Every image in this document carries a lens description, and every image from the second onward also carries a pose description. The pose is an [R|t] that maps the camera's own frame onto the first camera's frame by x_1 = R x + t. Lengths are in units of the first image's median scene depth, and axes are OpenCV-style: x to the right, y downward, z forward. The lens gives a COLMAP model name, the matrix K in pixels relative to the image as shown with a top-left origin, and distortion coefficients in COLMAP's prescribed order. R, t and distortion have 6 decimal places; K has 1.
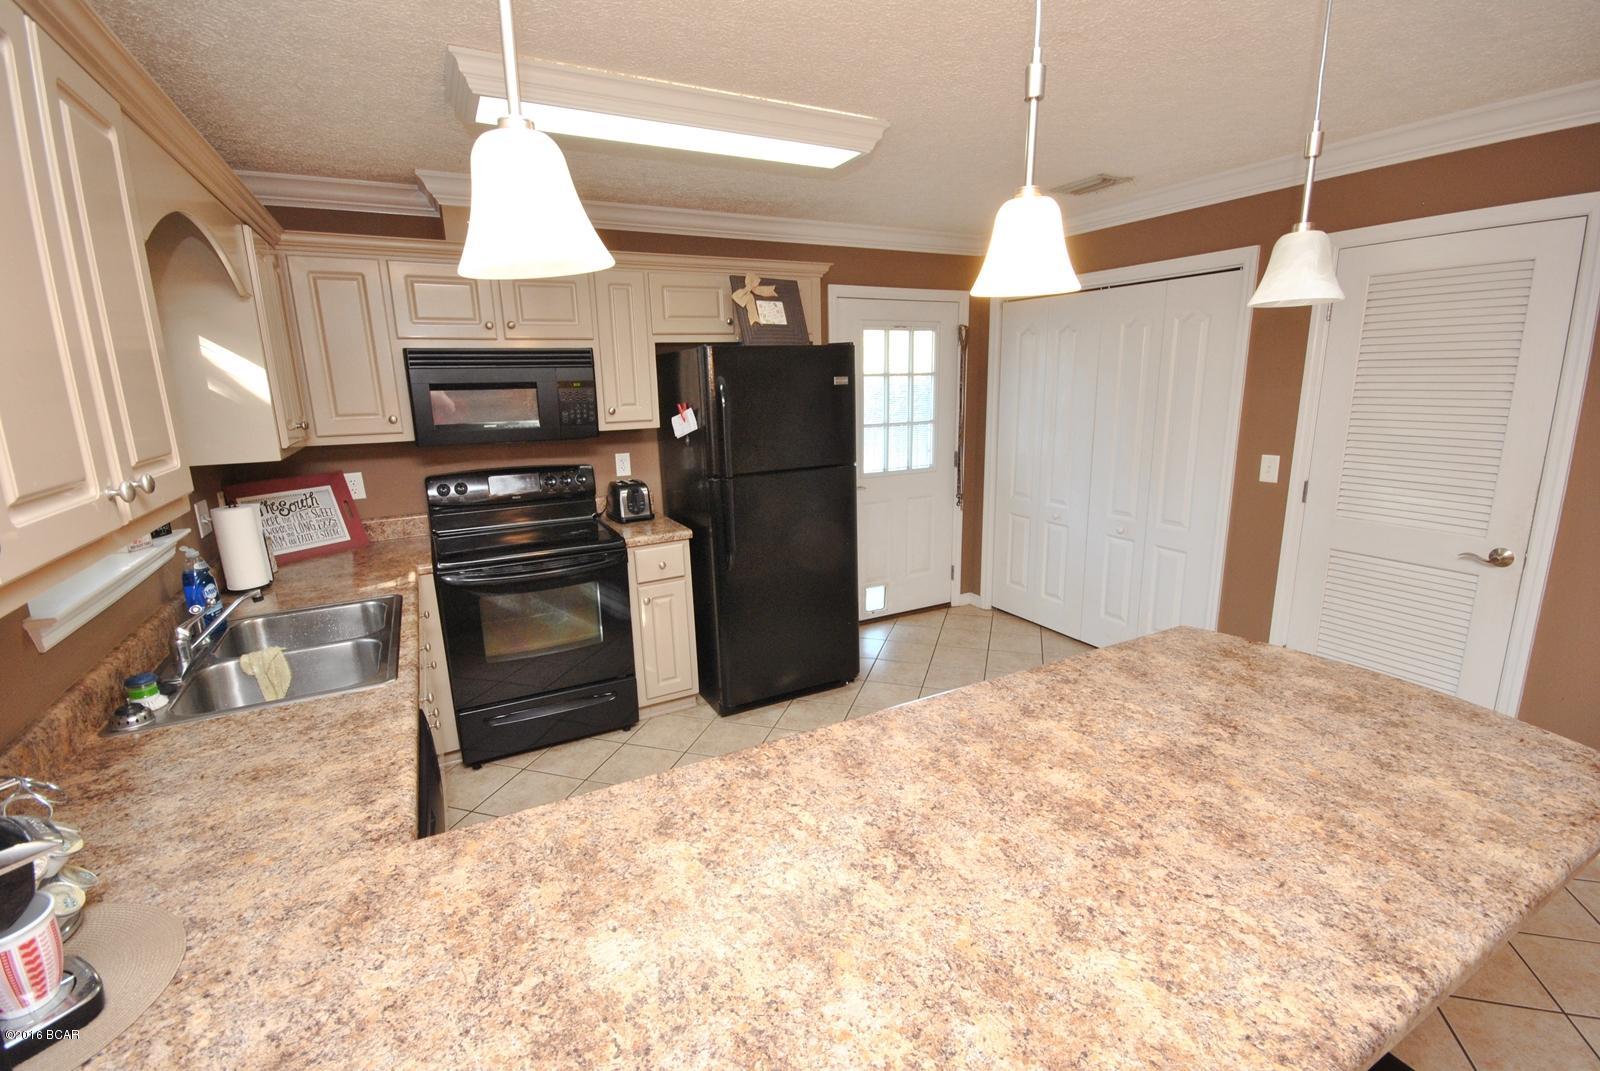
lens RADIAL K [[710.6, 0, 800.0], [0, 710.6, 535.5], [0, 0, 1]] dist [0.027555, -0.017792]
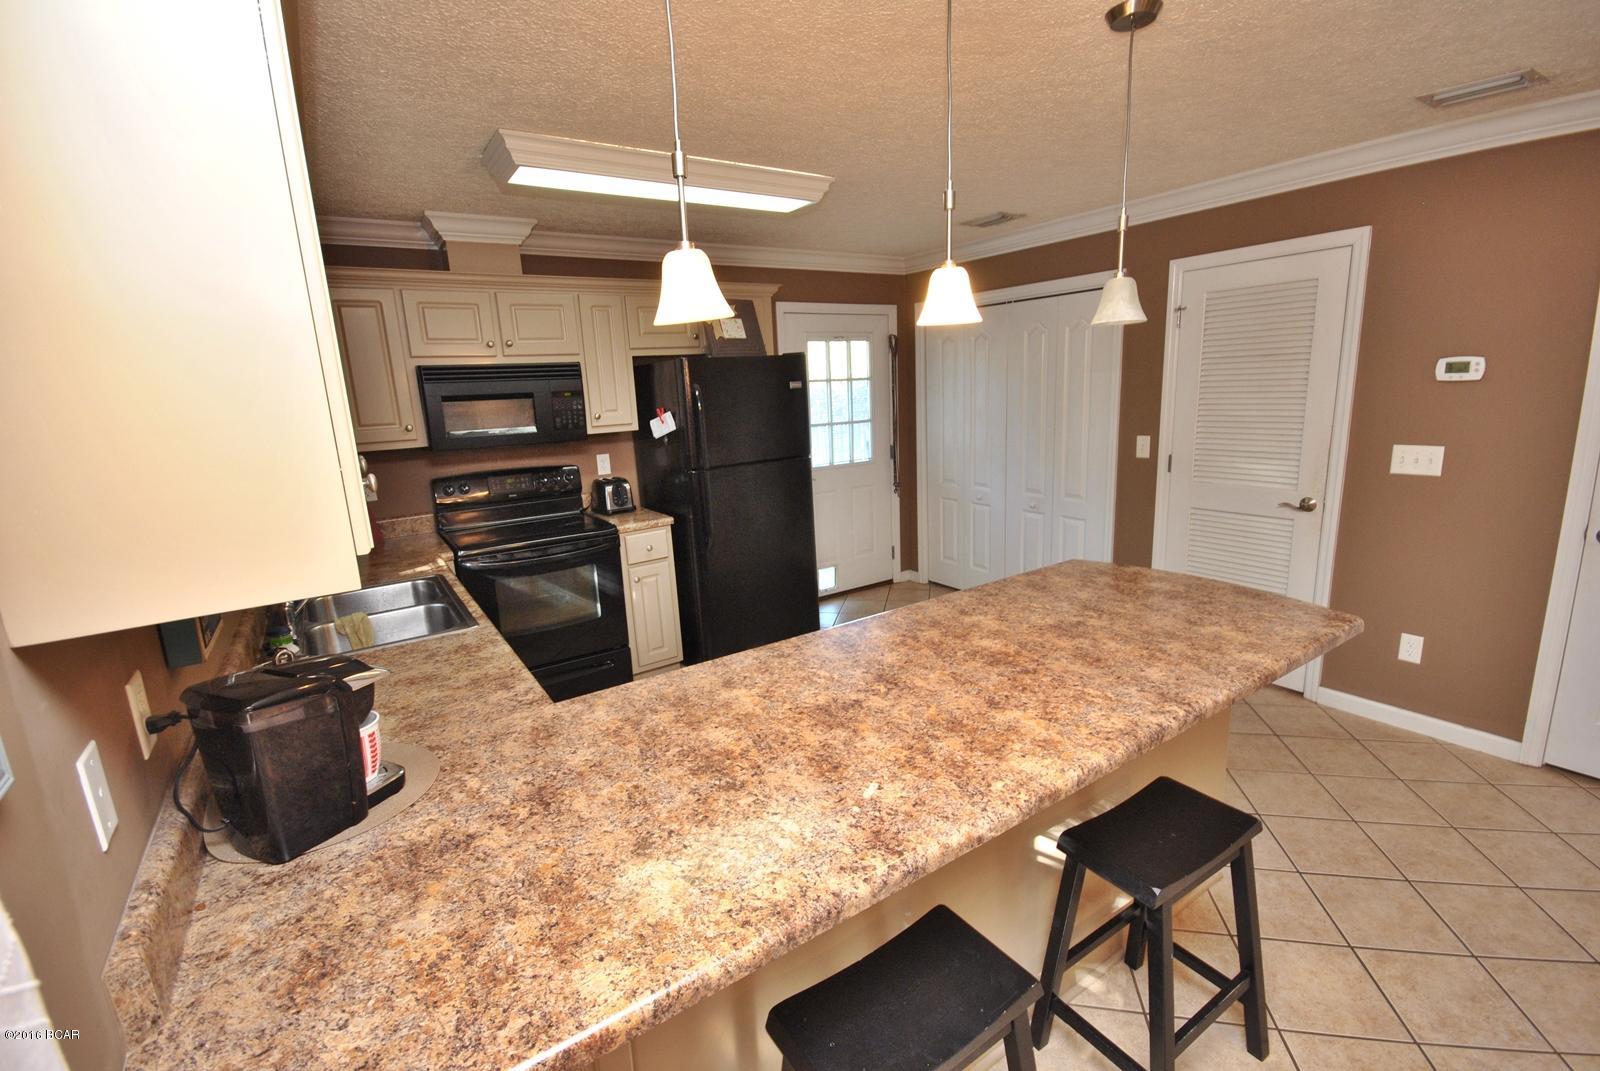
lens RADIAL K [[710.6, 0, 800.0], [0, 710.6, 535.5], [0, 0, 1]] dist [0.027555, -0.017792]
pose [[0.994508, -0.045055, 0.094463, -0.058927], [0.046151, 0.998890, -0.009452, 0.042941], [-0.093932, 0.013760, 0.995484, -0.170252]]
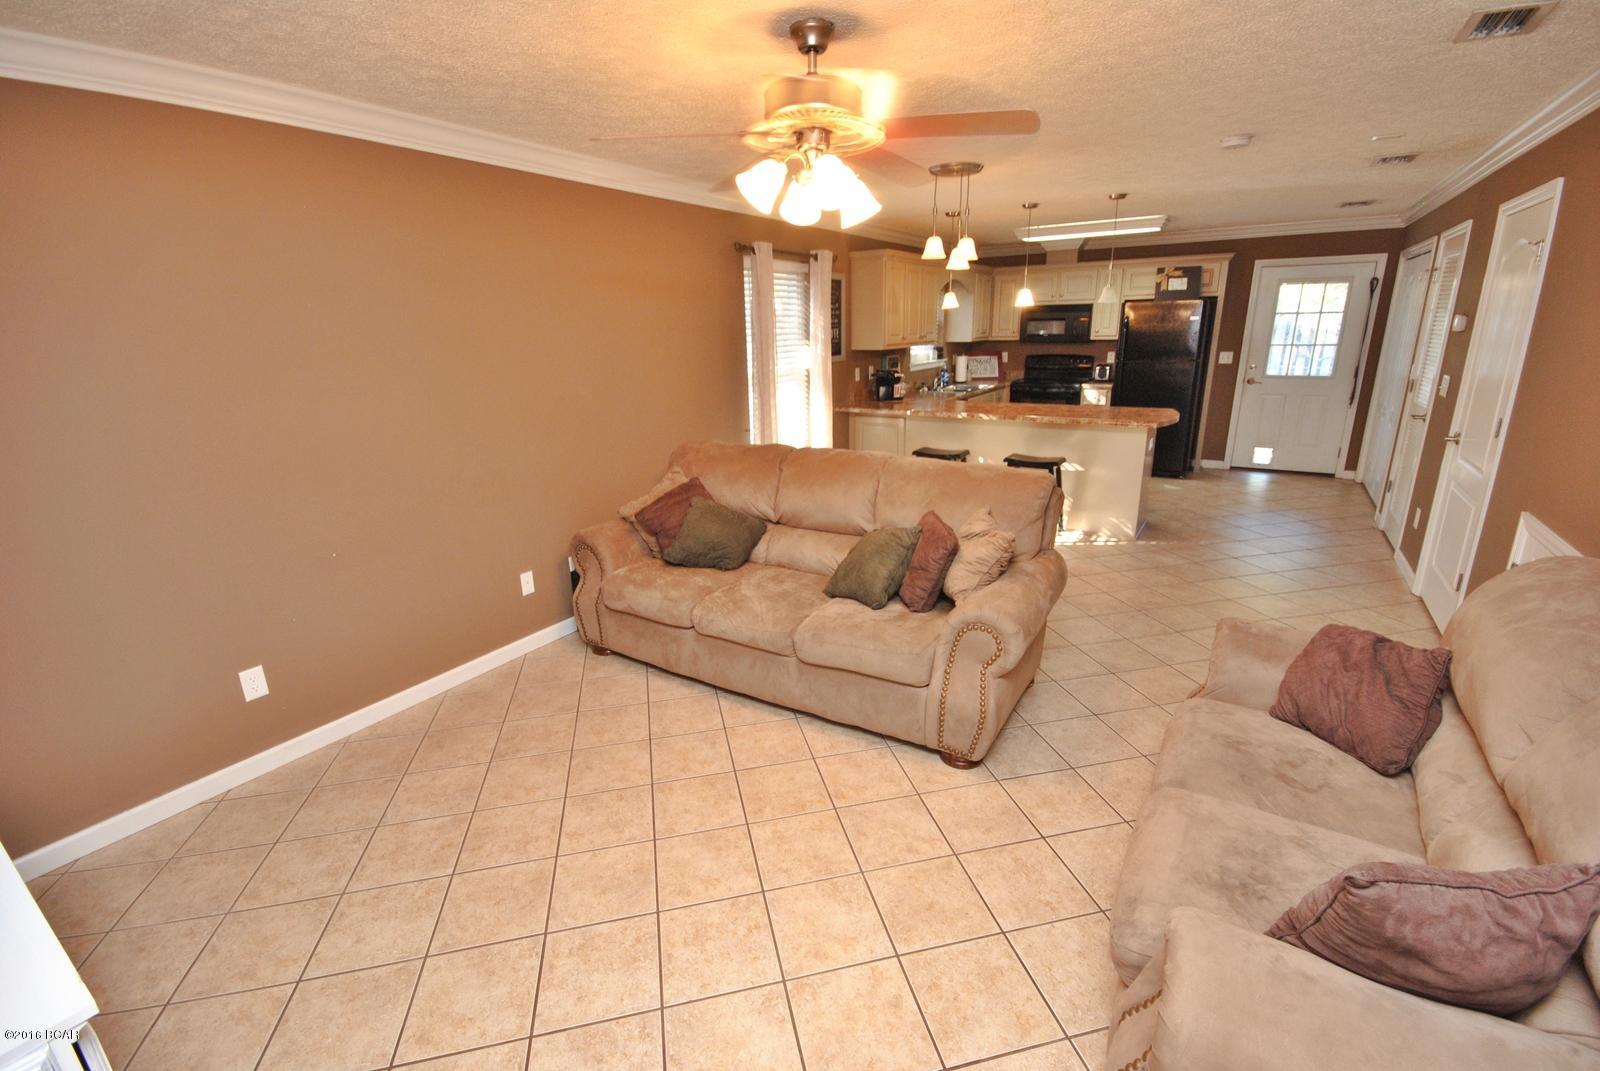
lens RADIAL K [[710.6, 0, 800.0], [0, 710.6, 535.5], [0, 0, 1]] dist [0.027555, -0.017792]
pose [[0.497295, 0.260866, -0.827434, 1.394313], [-0.184891, 0.963682, 0.192700, 0.204663], [0.847651, 0.057156, 0.527466, -1.038972]]
